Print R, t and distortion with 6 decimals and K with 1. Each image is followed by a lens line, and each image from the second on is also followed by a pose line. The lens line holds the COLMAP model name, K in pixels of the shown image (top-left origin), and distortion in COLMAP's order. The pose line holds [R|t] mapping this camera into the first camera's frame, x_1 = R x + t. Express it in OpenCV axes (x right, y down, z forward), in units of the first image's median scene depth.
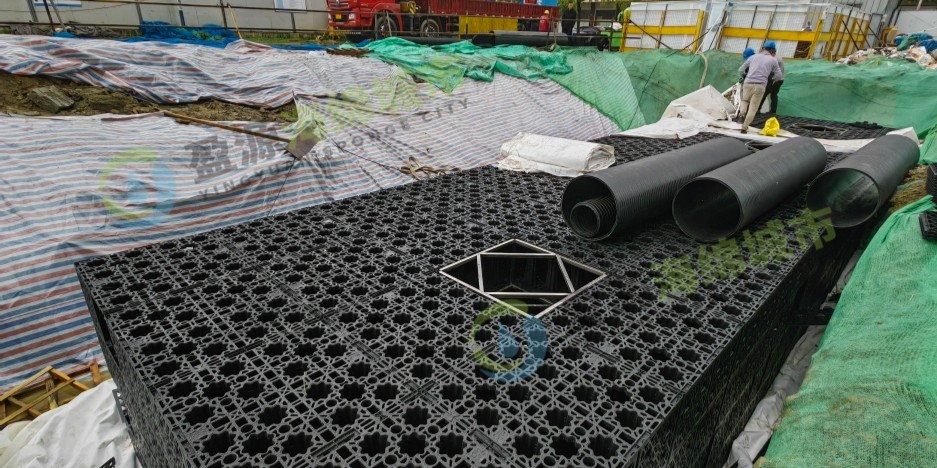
lens RADIAL K [[479.3, 0, 470.8], [0, 479.3, 234.9], [0, 0, 1]] dist [0.005207, 0.001069]
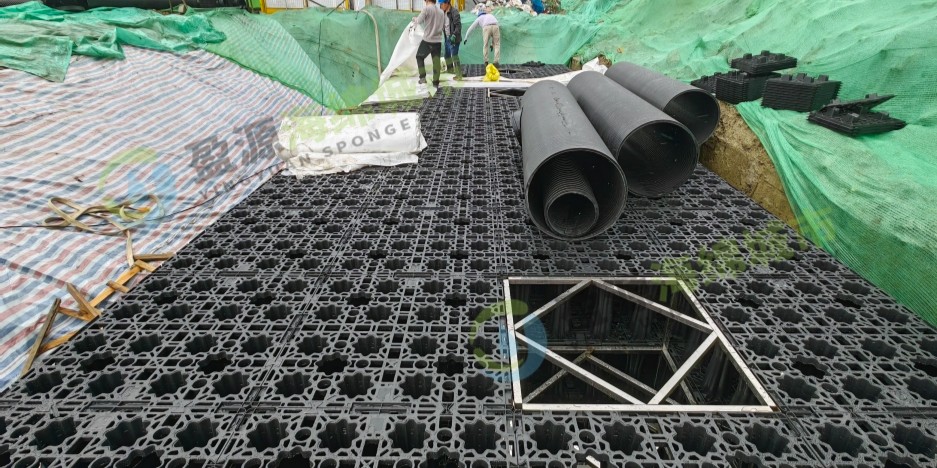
lens RADIAL K [[479.3, 0, 470.8], [0, 479.3, 234.9], [0, 0, 1]] dist [0.005207, 0.001069]
pose [[0.723602, -0.320148, 0.611478, -0.305445], [0.288596, 0.945098, 0.153305, -0.155766], [-0.626987, 0.065538, 0.776268, 0.588871]]
